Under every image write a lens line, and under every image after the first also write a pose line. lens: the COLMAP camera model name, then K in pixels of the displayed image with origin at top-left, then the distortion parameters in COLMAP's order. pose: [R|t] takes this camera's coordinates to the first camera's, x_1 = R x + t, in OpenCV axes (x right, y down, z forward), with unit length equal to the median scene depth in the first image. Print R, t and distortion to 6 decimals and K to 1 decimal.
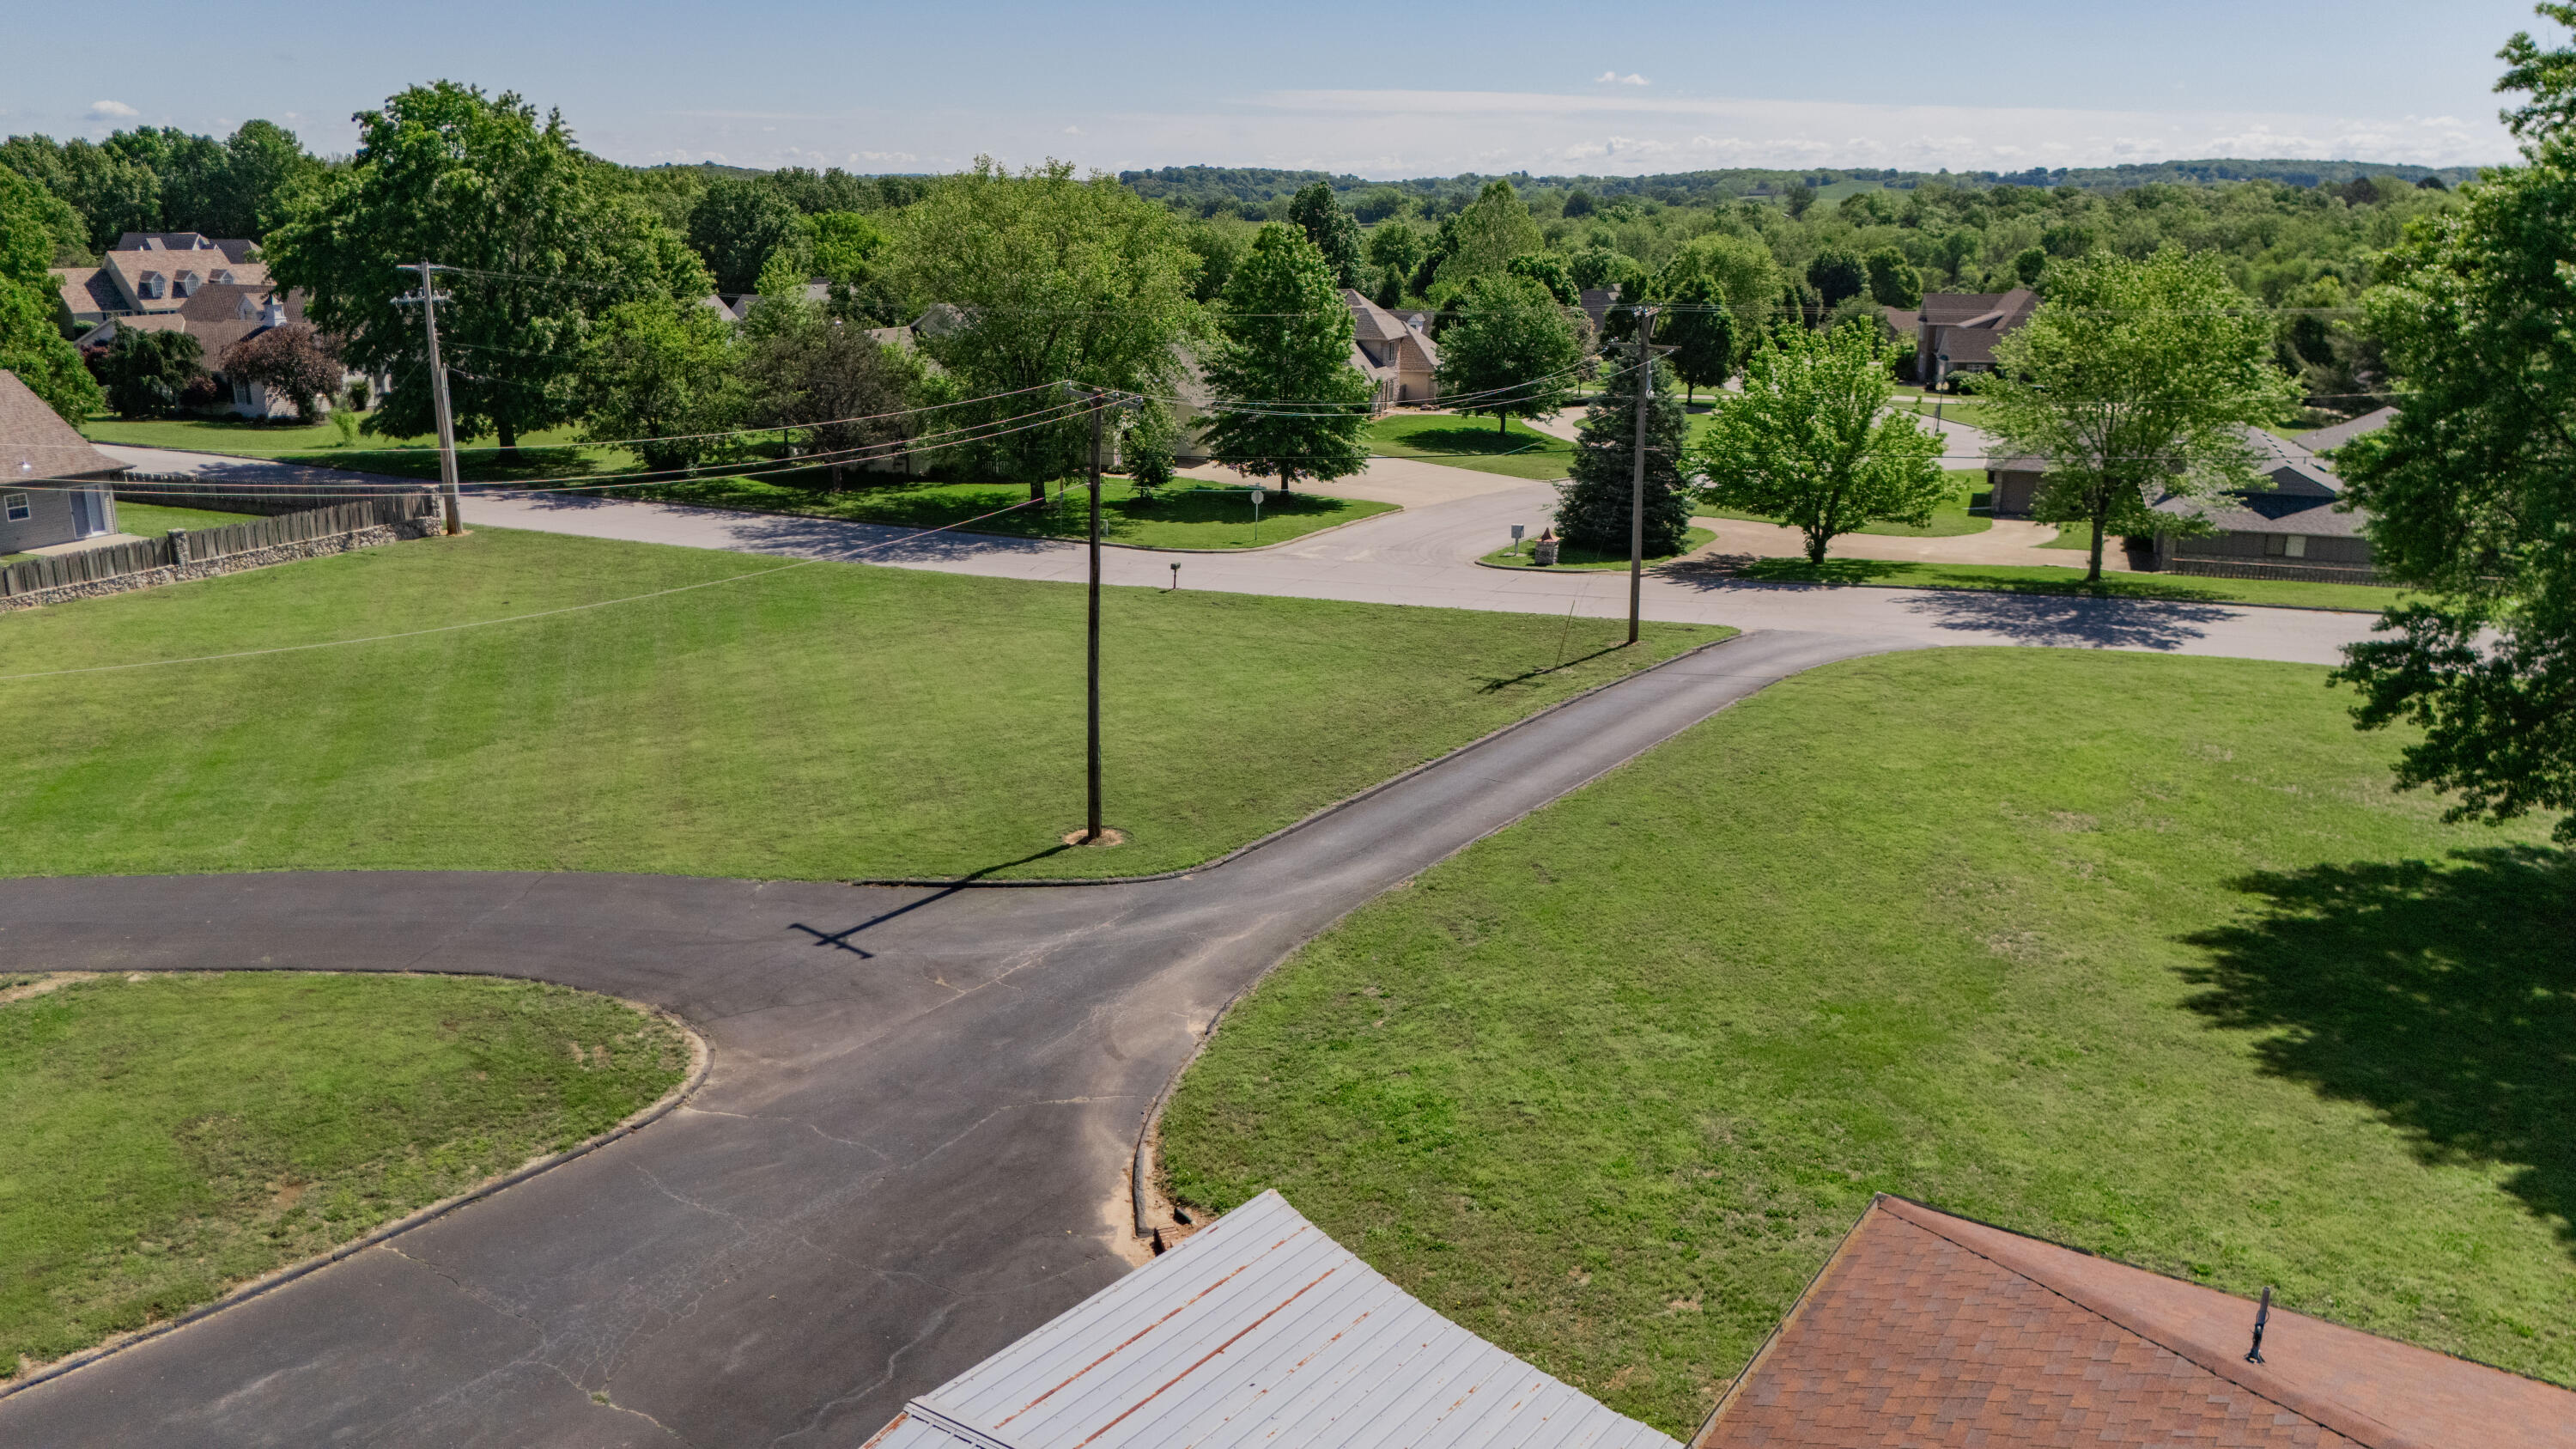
lens RADIAL K [[1924.1, 0, 1283.2], [0, 1924.1, 741.5], [0, 0, 1]] dist [0.069451, -0.065946]
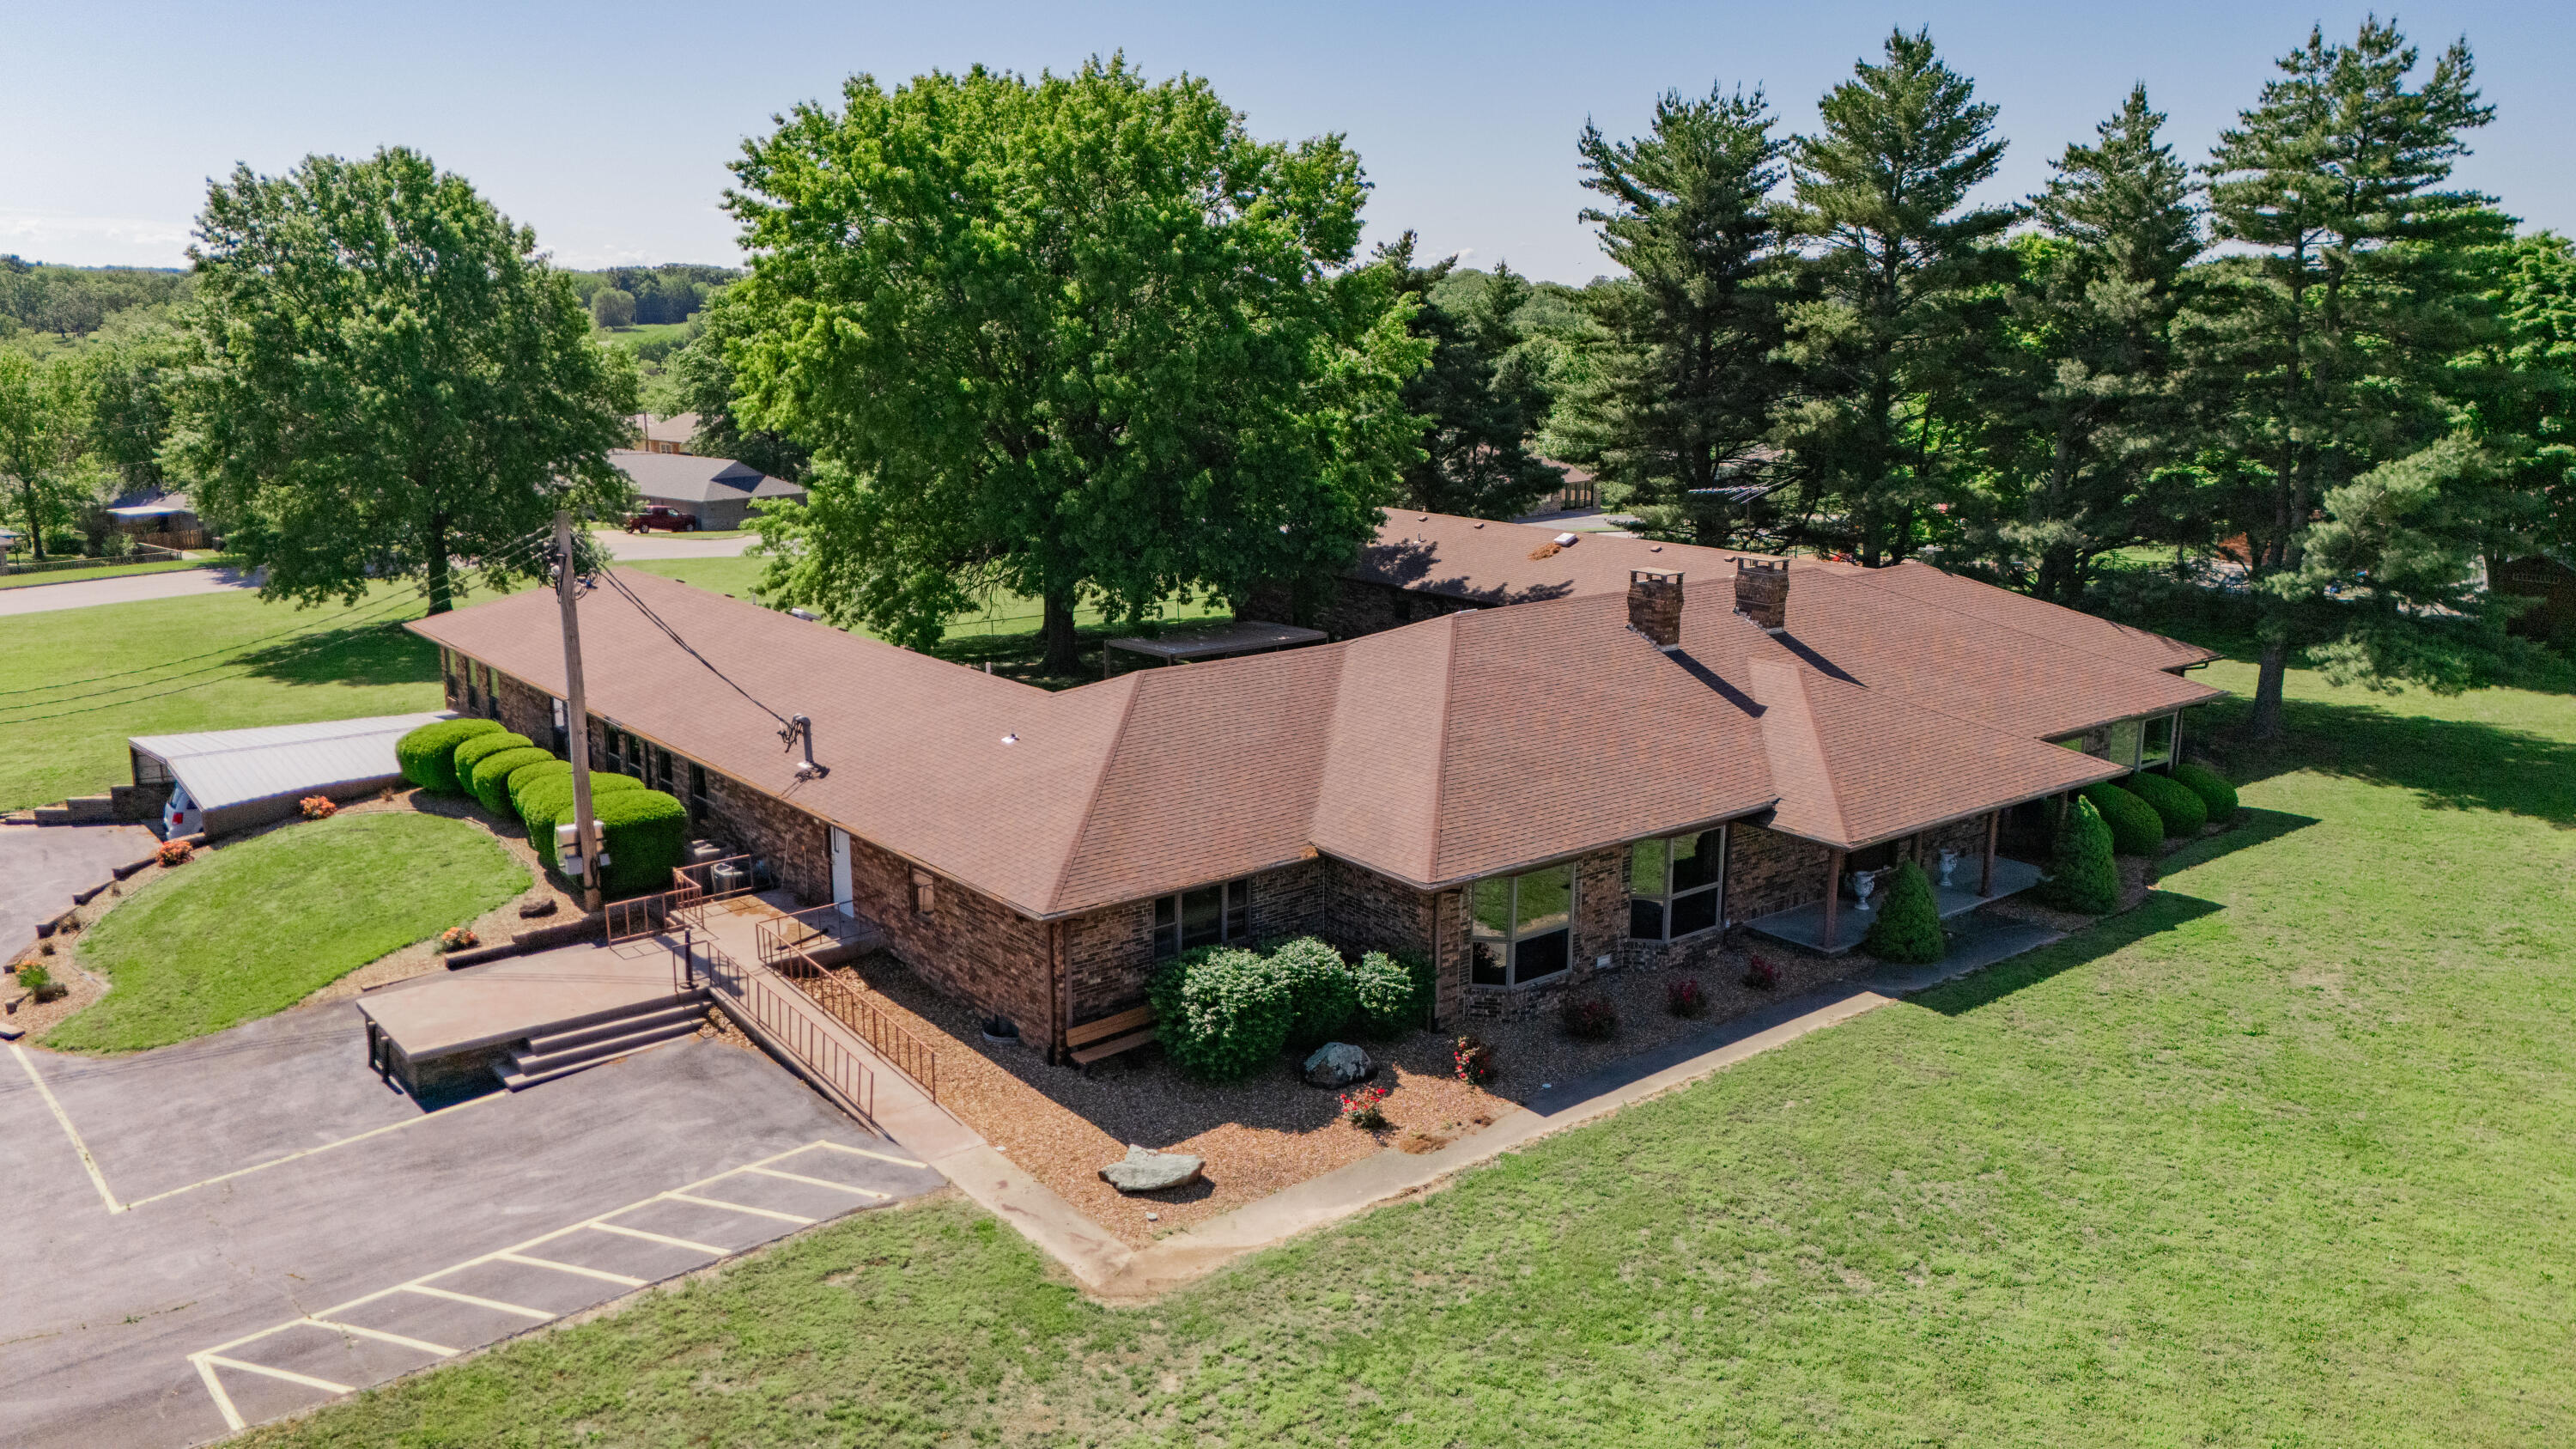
lens RADIAL K [[1924.1, 0, 1289.1], [0, 1924.1, 719.3], [0, 0, 1]] dist [0.069451, -0.065946]
pose [[0.302046, -0.205935, 0.930784, -0.164726], [0.254894, 0.958284, 0.129305, 0.023326], [-0.918584, 0.198196, 0.341938, -0.106162]]
